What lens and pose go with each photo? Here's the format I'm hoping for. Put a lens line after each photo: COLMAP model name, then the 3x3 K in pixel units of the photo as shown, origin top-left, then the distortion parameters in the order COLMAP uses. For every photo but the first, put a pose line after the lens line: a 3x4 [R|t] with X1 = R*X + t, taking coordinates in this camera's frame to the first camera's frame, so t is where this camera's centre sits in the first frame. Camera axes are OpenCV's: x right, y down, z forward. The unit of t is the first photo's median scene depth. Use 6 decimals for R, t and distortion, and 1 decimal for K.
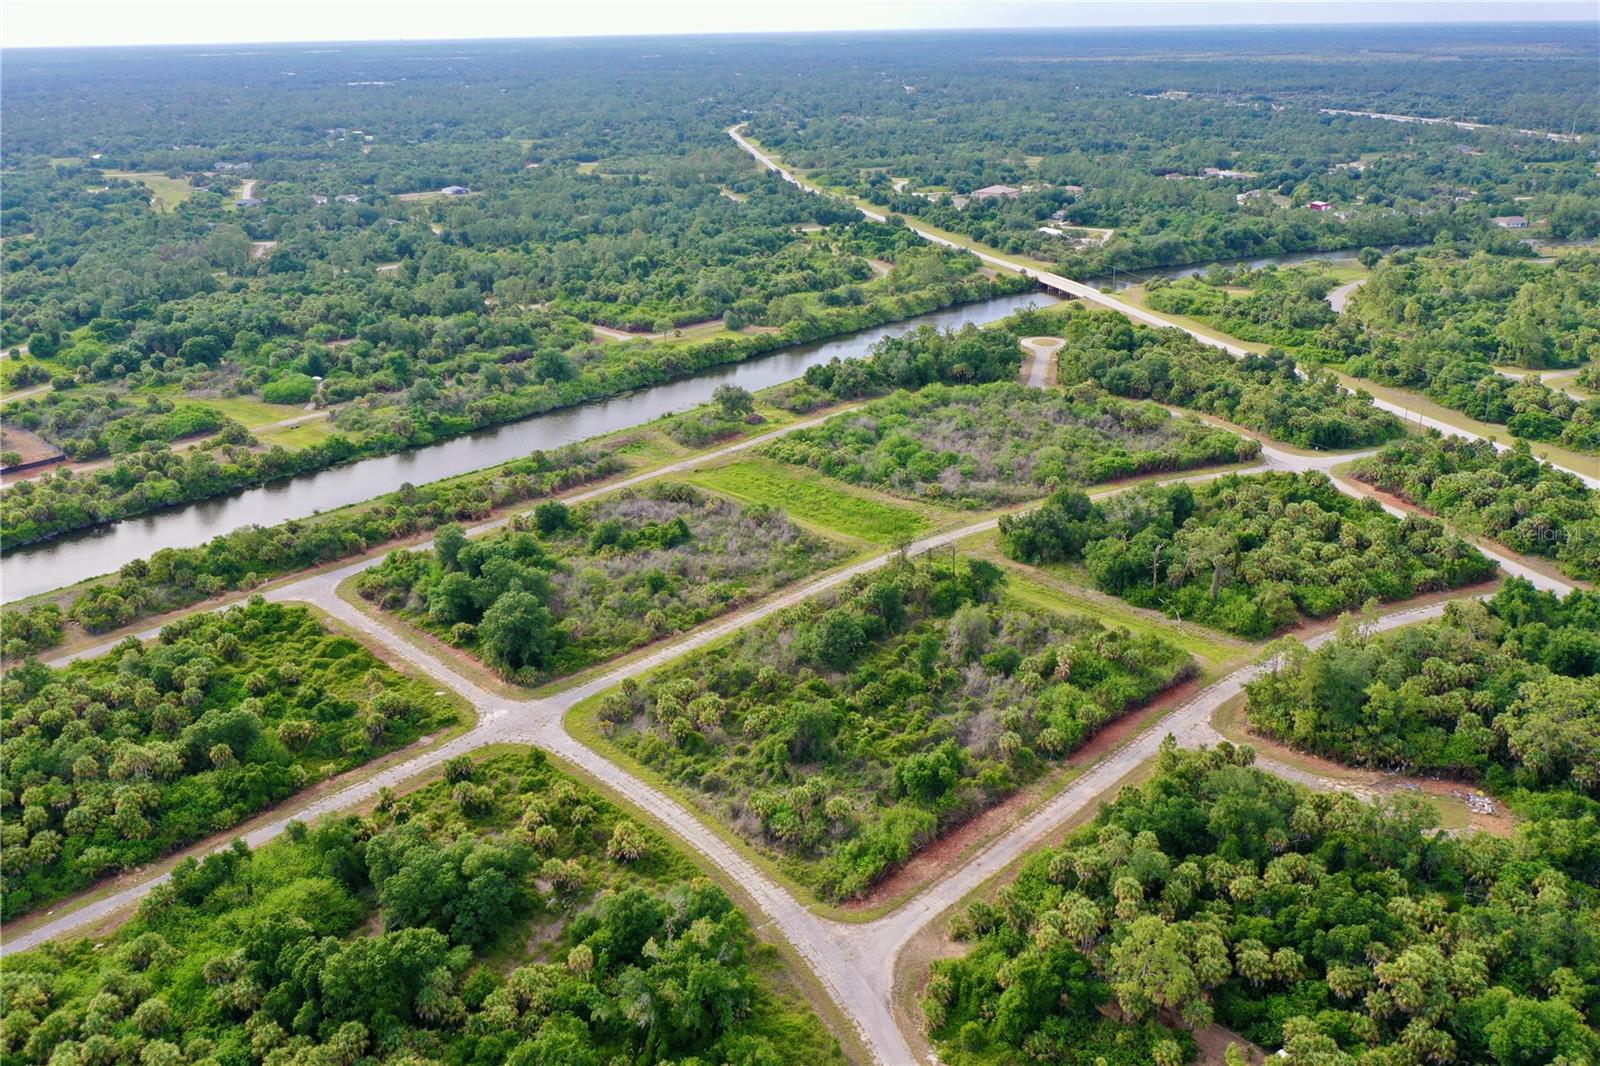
lens RADIAL K [[1262.1, 0, 800.0], [0, 1262.1, 533.0], [0, 0, 1]] dist [-0.003625, -0.000377]
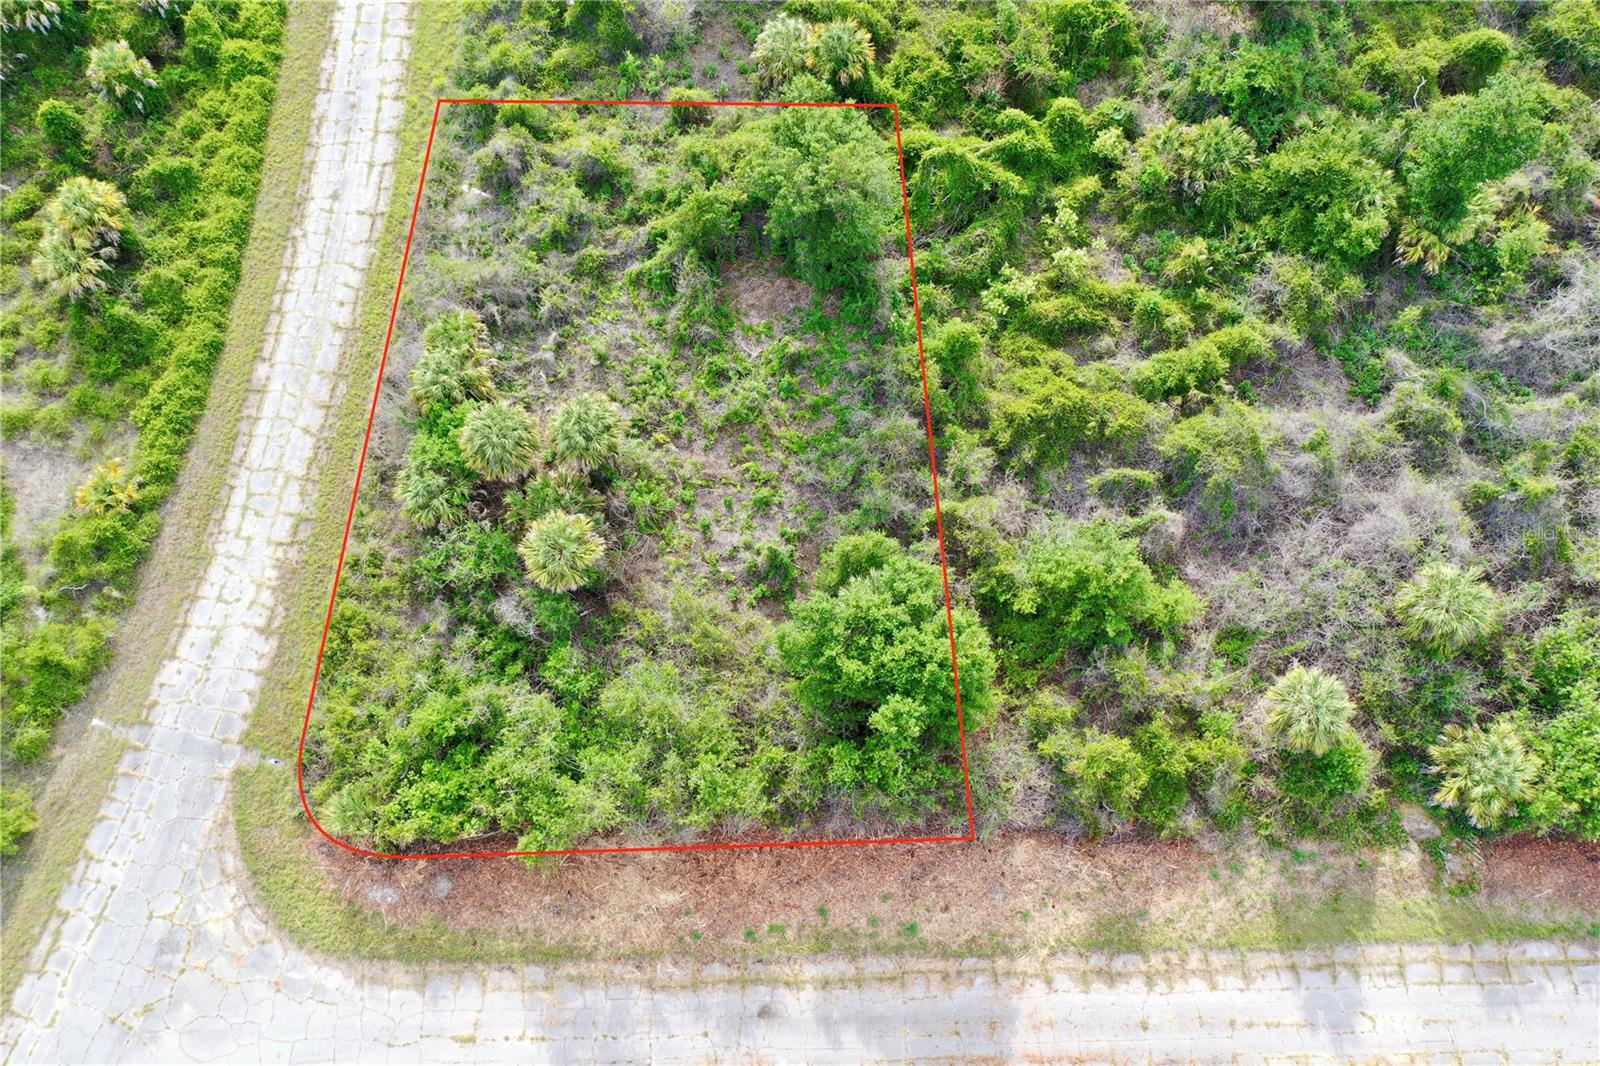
lens RADIAL K [[1286.7, 0, 800.0], [0, 1286.7, 533.0], [0, 0, 1]] dist [-0.000420, 0.004557]
pose [[0.712469, 0.660015, -0.238262, 0.102023], [-0.260418, 0.564002, 0.783635, -0.028898], [0.651591, -0.496268, 0.573713, 0.623852]]
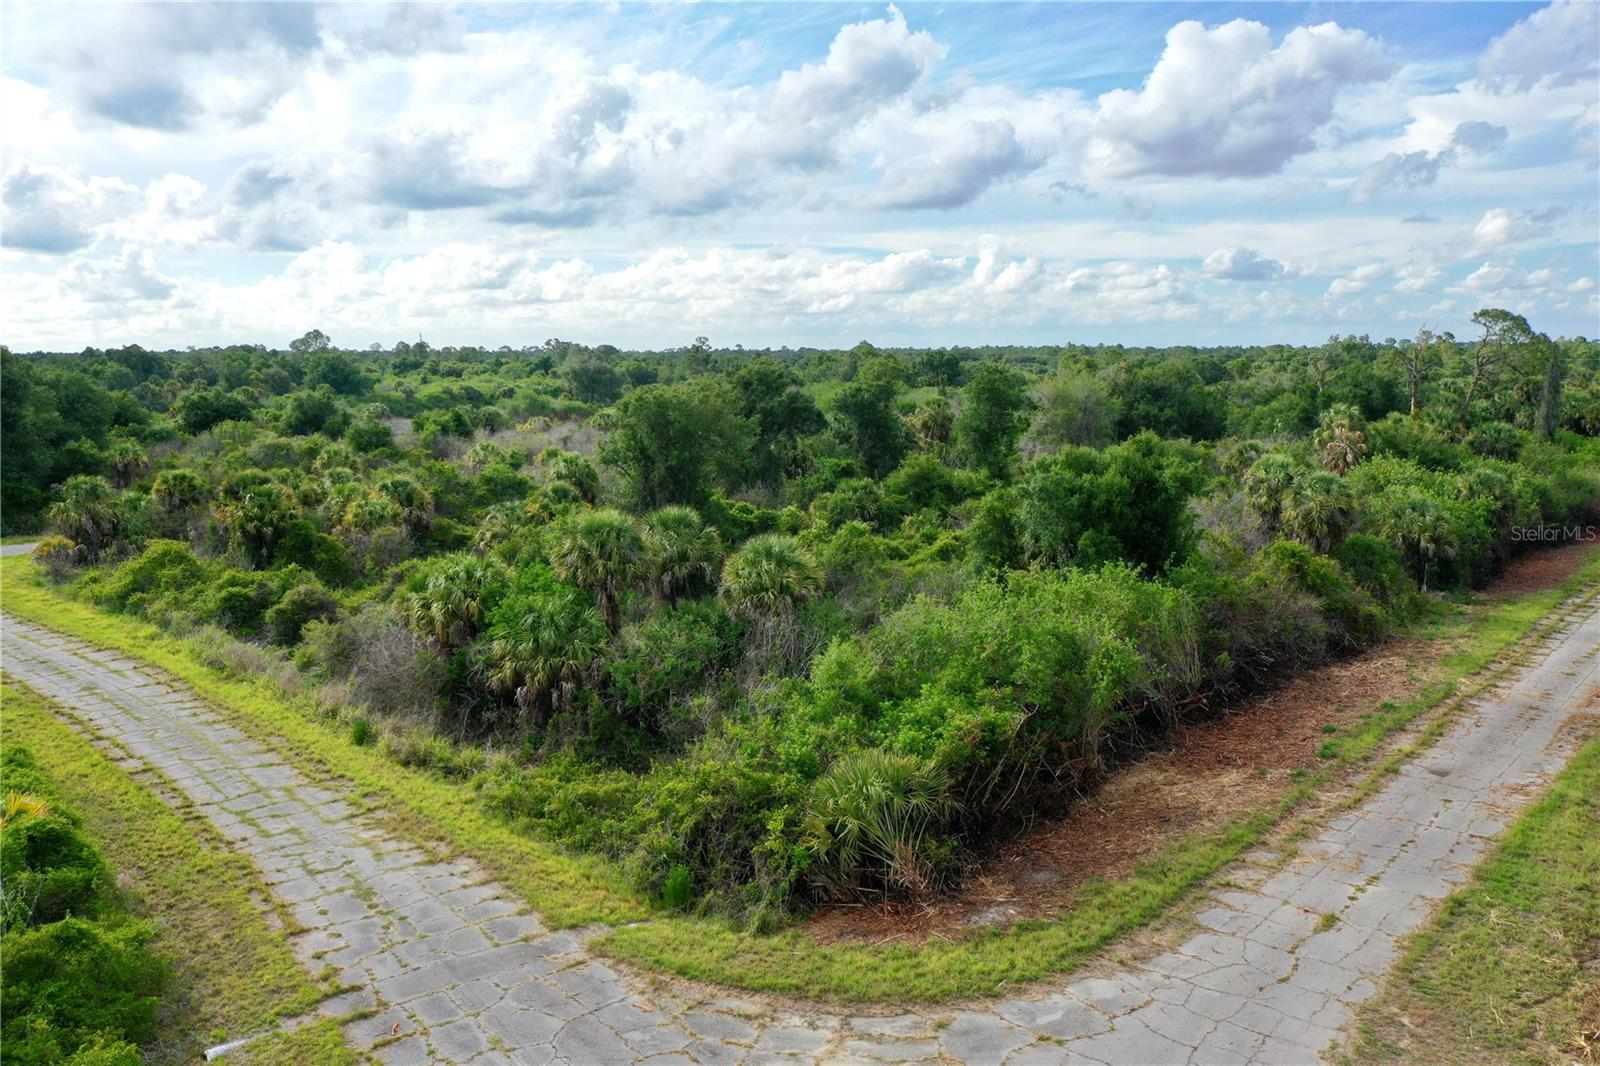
lens RADIAL K [[1262.1, 0, 800.0], [0, 1262.1, 533.0], [0, 0, 1]] dist [-0.003625, -0.000377]
pose [[0.997682, 0.000778, 0.068042, 0.014271], [0.015730, 0.970215, -0.241734, 0.191909], [-0.066203, 0.242244, 0.967954, 0.557530]]
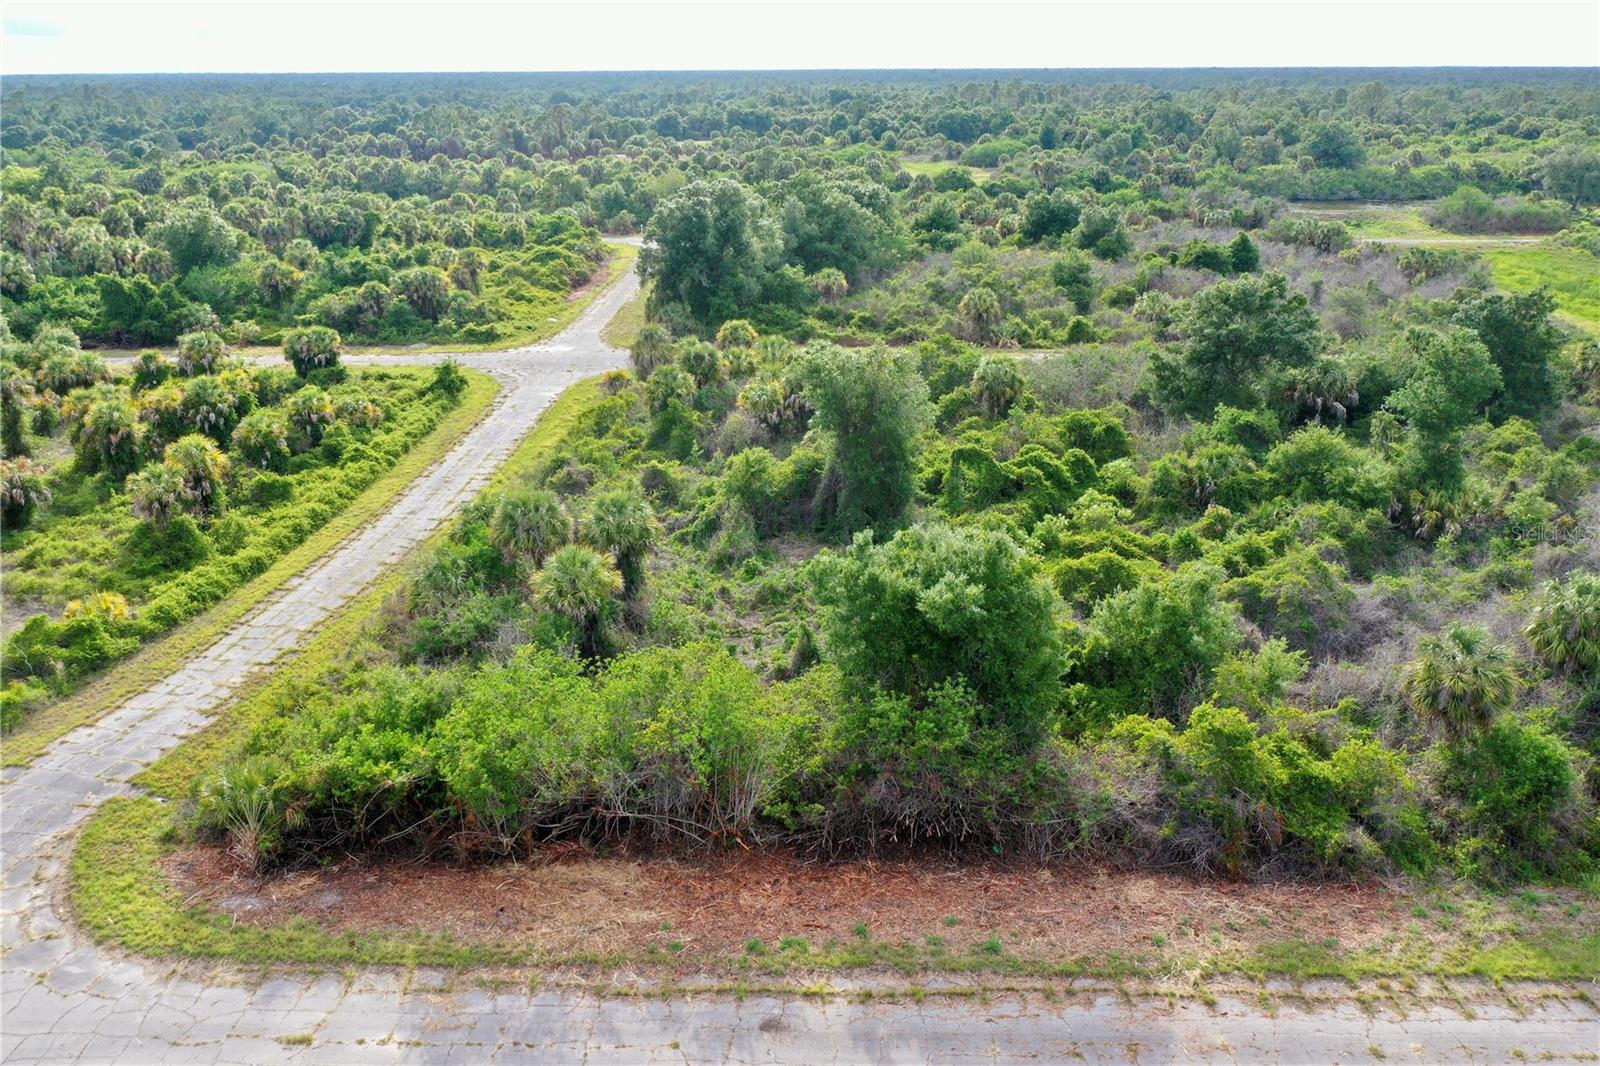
lens RADIAL K [[1262.1, 0, 800.0], [0, 1262.1, 533.0], [0, 0, 1]] dist [-0.003625, -0.000377]
pose [[0.685295, 0.263846, -0.678790, 0.178552], [-0.279409, 0.955991, 0.089508, 0.121941], [0.672534, 0.128321, 0.728857, 0.600956]]
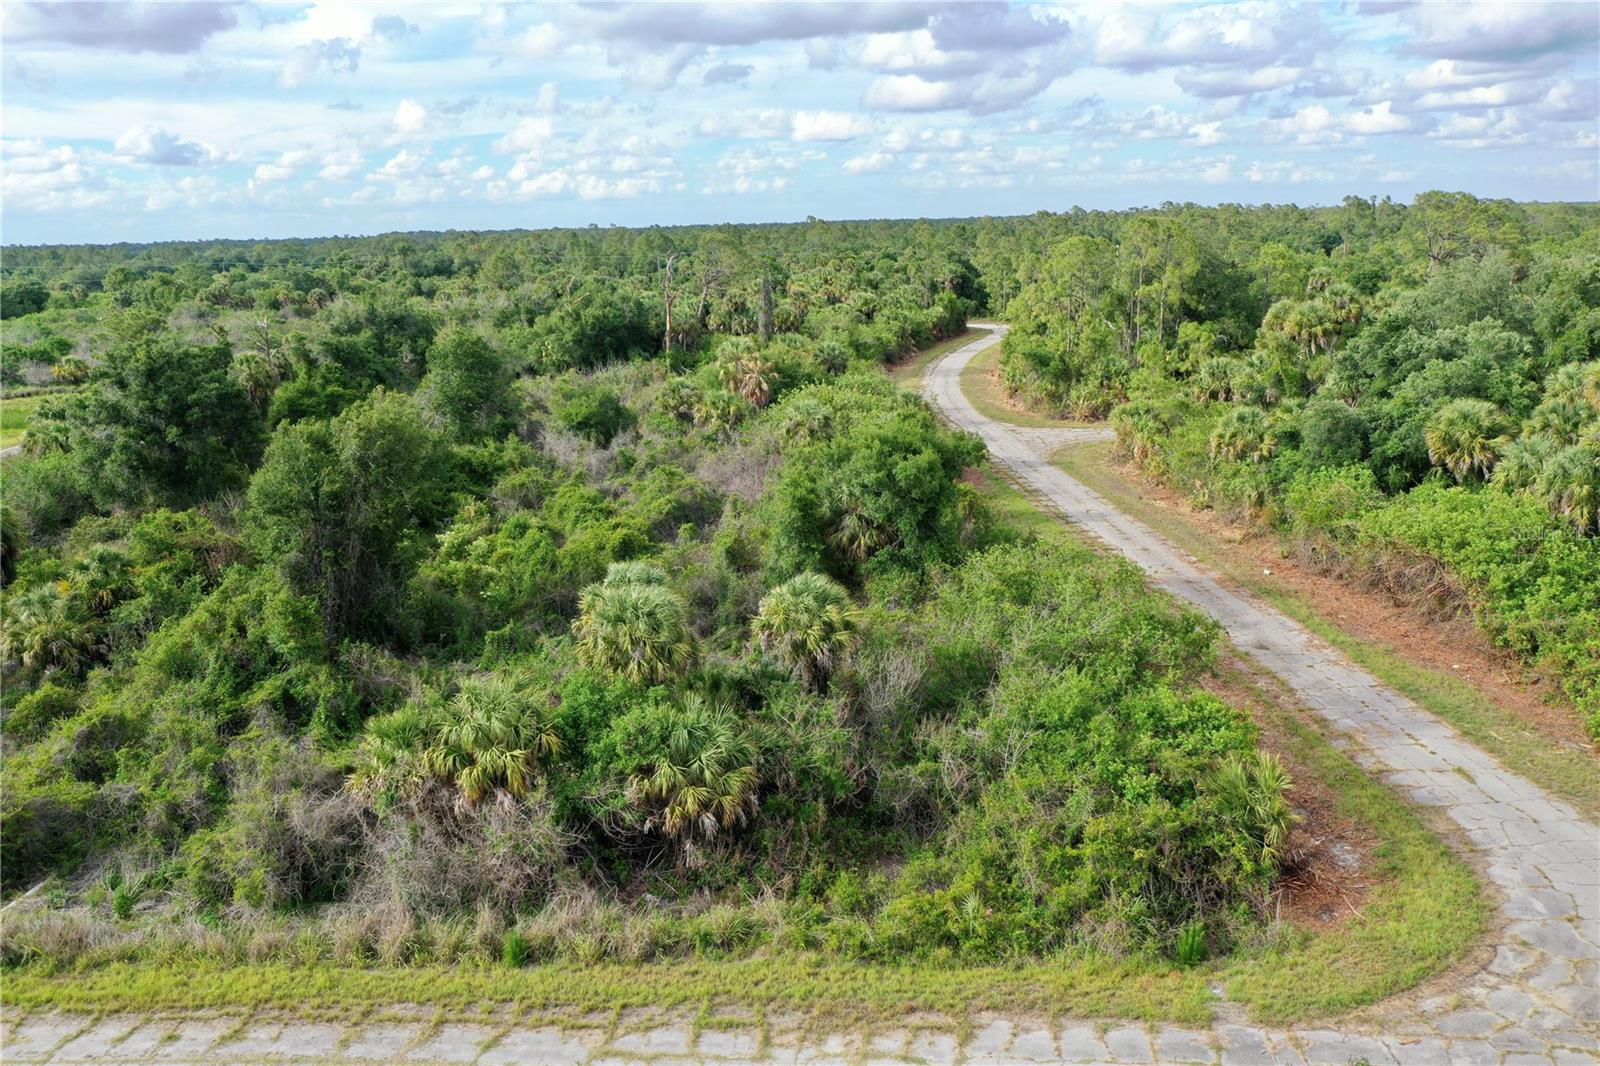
lens RADIAL K [[1281.9, 0, 802.1], [0, 1281.9, 529.3], [0, 0, 1]] dist [-0.016240, -0.003162]
pose [[0.652457, -0.179848, 0.736176, -0.092796], [0.300799, 0.953090, -0.033752, 0.151910], [-0.695572, 0.243463, 0.675948, 0.612767]]
